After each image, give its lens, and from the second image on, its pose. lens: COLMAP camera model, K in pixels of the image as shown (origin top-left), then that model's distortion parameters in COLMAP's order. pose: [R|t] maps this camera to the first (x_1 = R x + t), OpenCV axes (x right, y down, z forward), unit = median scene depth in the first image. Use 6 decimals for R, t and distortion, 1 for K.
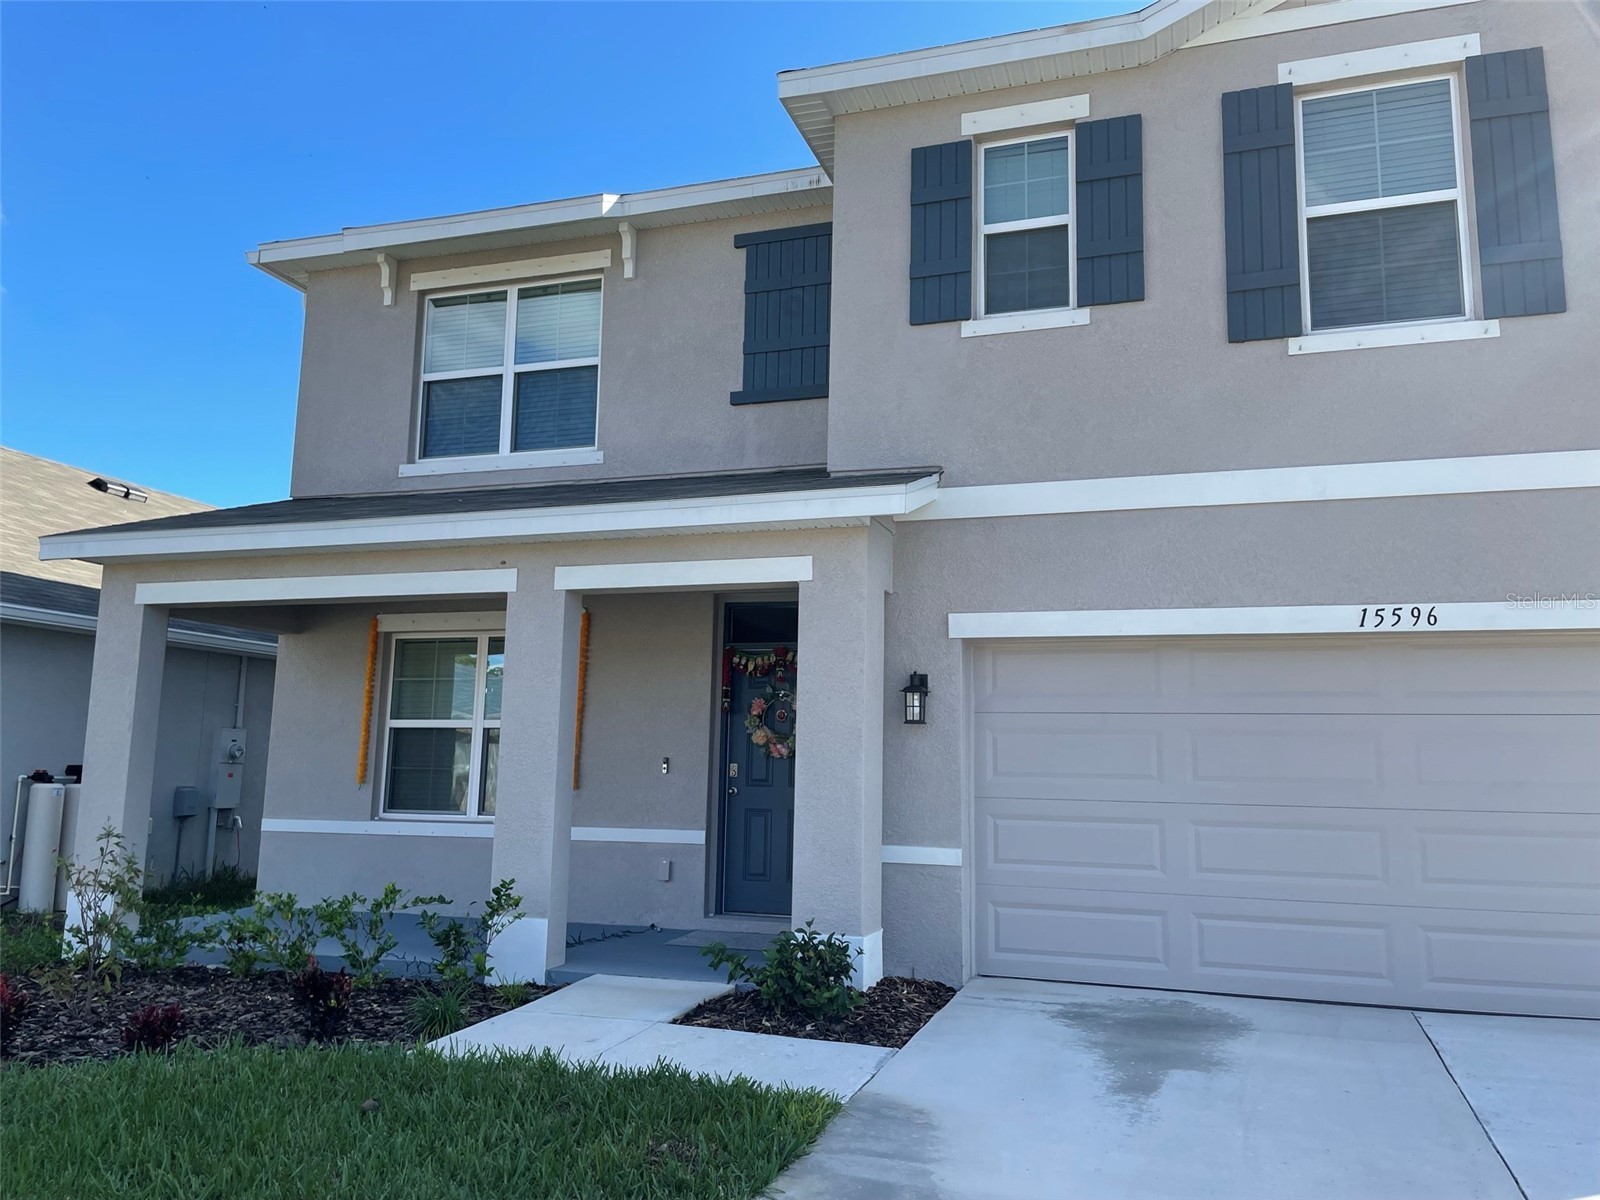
lens RADIAL K [[1235.1, 0, 799.5], [0, 1235.1, 593.4], [0, 0, 1]] dist [0.074726, -0.099590]
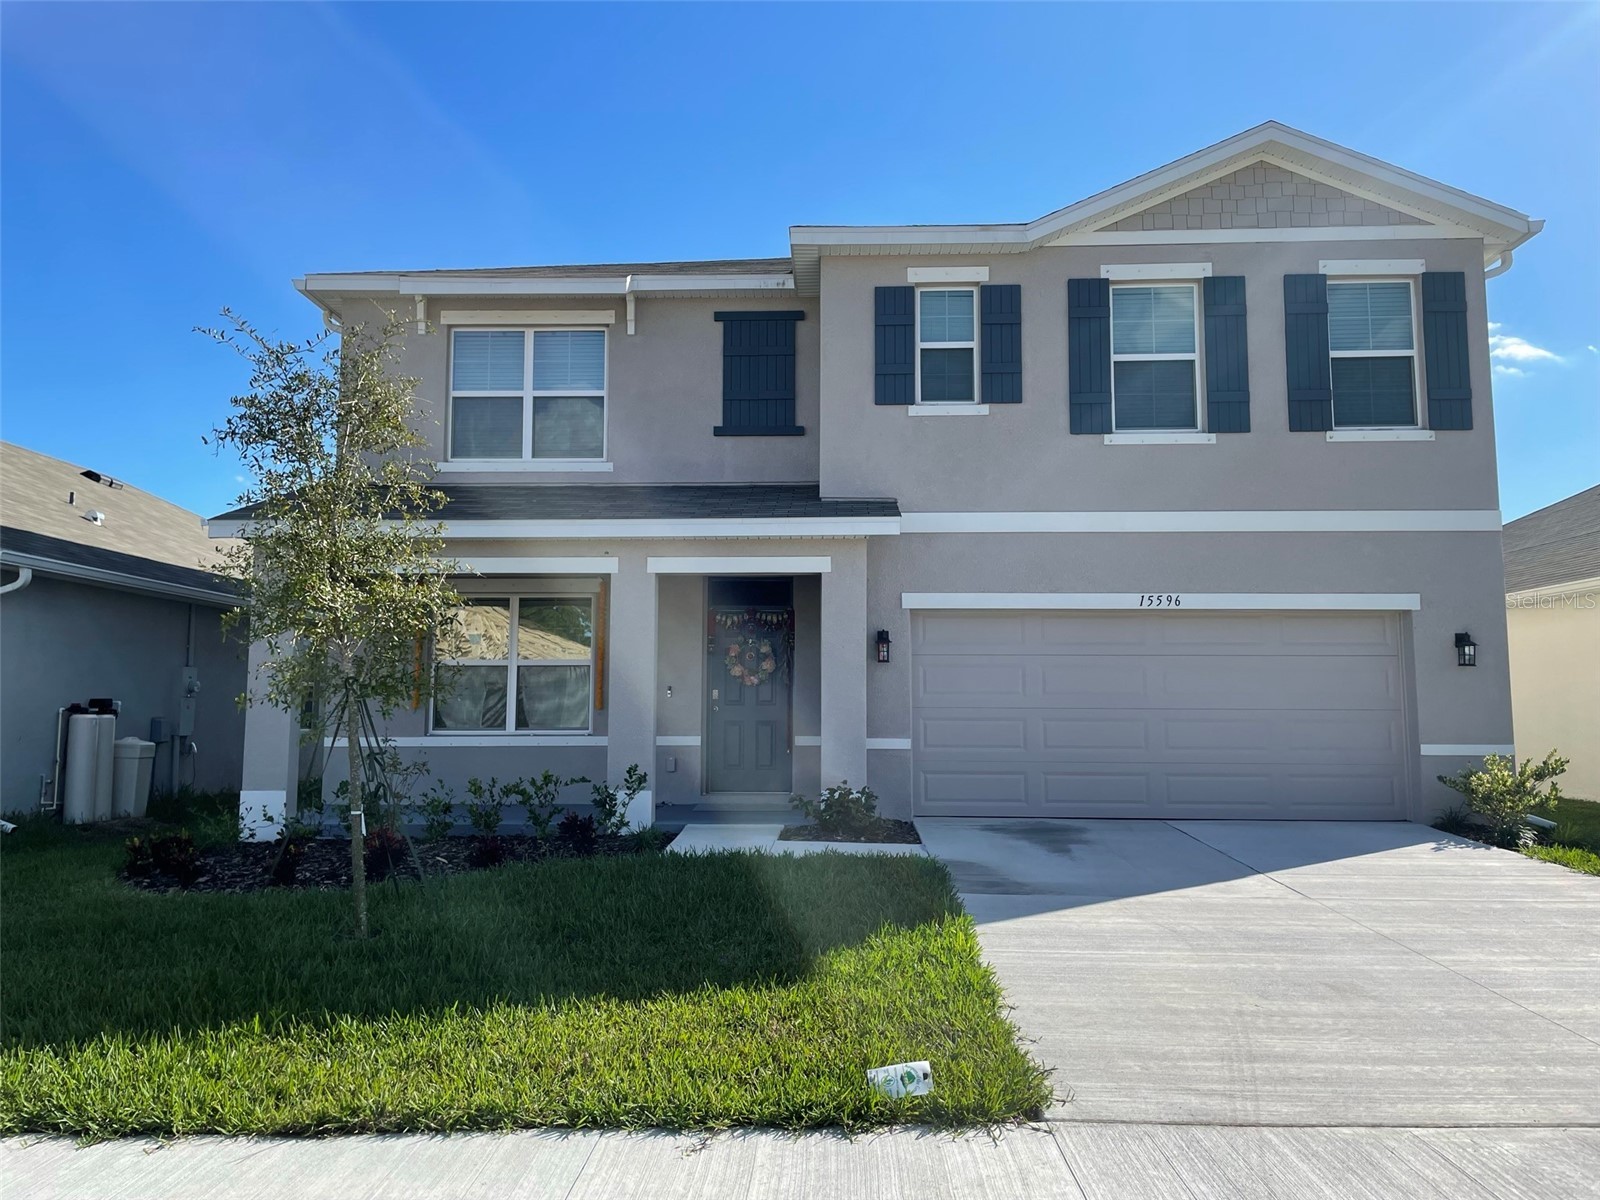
lens RADIAL K [[1235.1, 0, 796.4], [0, 1235.1, 589.2], [0, 0, 1]] dist [0.074726, -0.099590]
pose [[0.958100, 0.012706, 0.286153, -0.447540], [-0.026876, 0.998596, 0.045646, -0.055242], [-0.285171, -0.051424, 0.957096, -0.462501]]
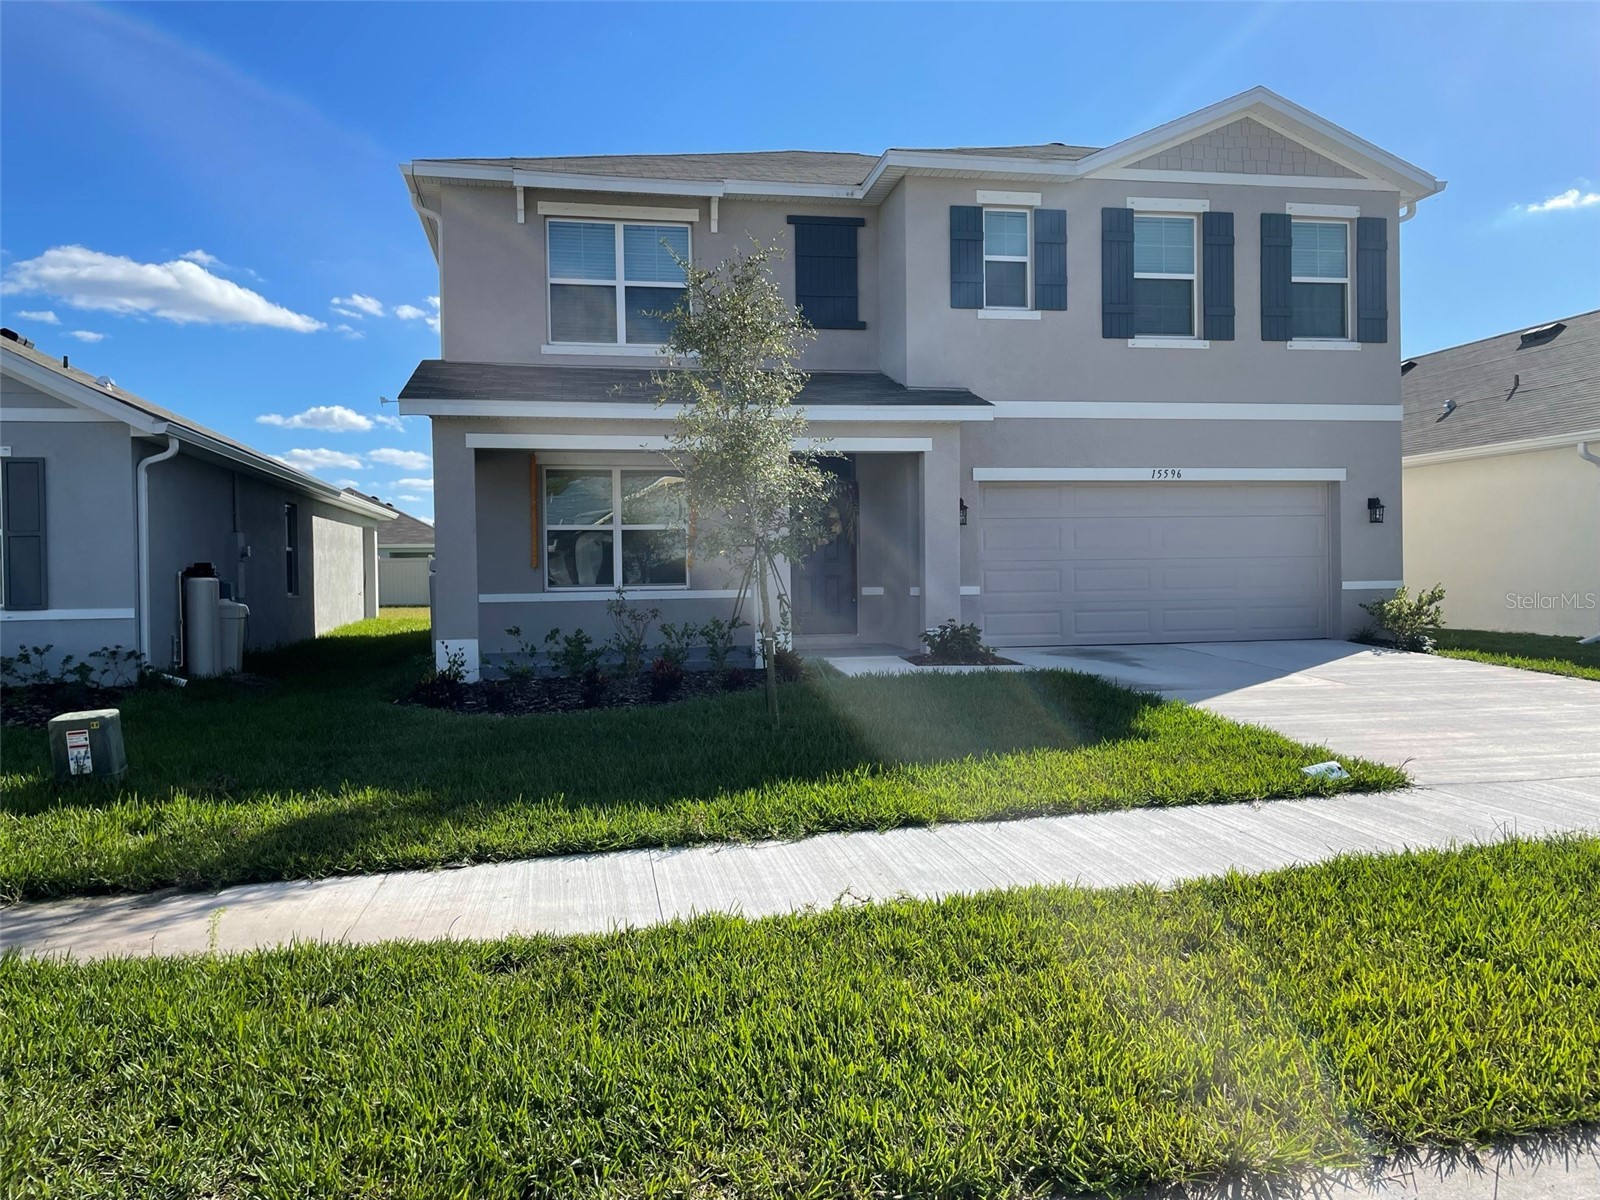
lens RADIAL K [[1235.1, 0, 799.7], [0, 1235.1, 601.8], [0, 0, 1]] dist [0.074726, -0.099590]
pose [[0.866368, -0.041314, 0.497694, -1.054929], [-0.042899, 0.986732, 0.156587, -0.065913], [-0.497560, -0.157012, 0.853101, -0.534807]]
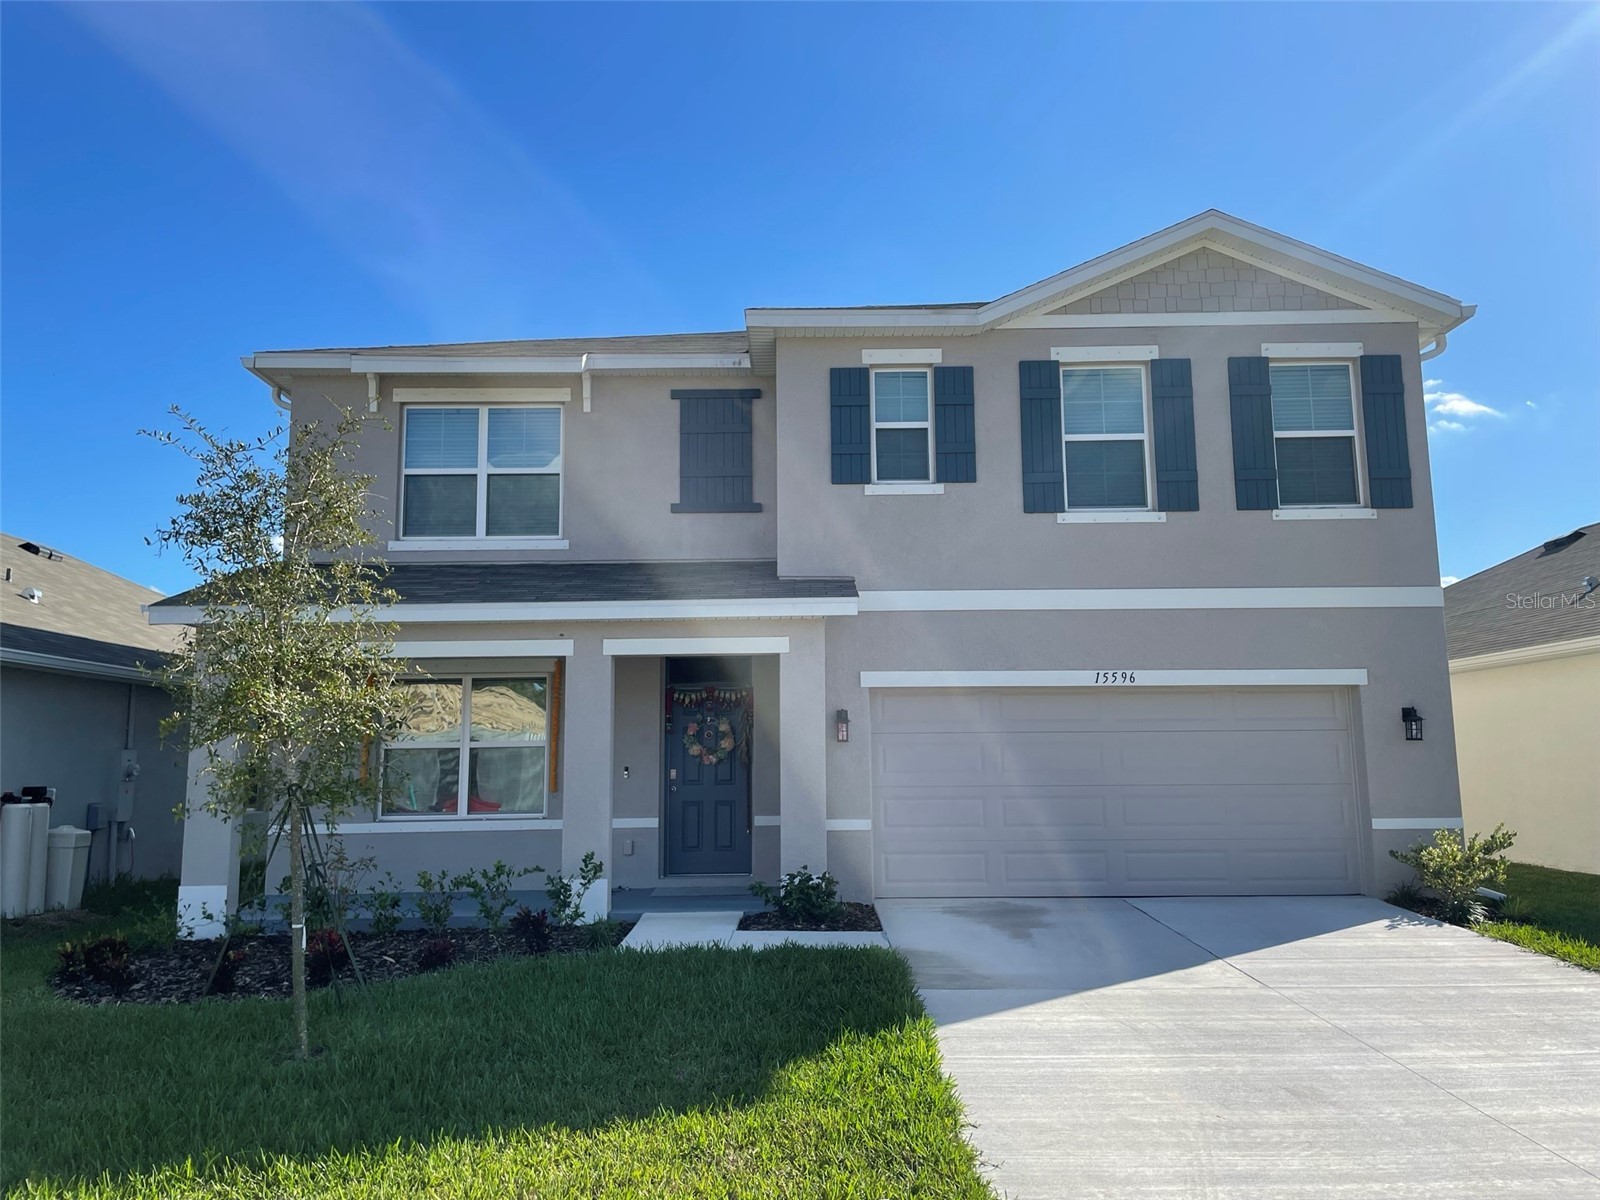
lens RADIAL K [[1235.1, 0, 811.2], [0, 1235.1, 589.3], [0, 0, 1]] dist [0.074726, -0.099590]
pose [[0.944662, 0.018258, 0.327536, -0.443955], [-0.020051, 0.999797, 0.002099, -0.088410], [-0.327431, -0.008551, 0.944836, -0.458156]]
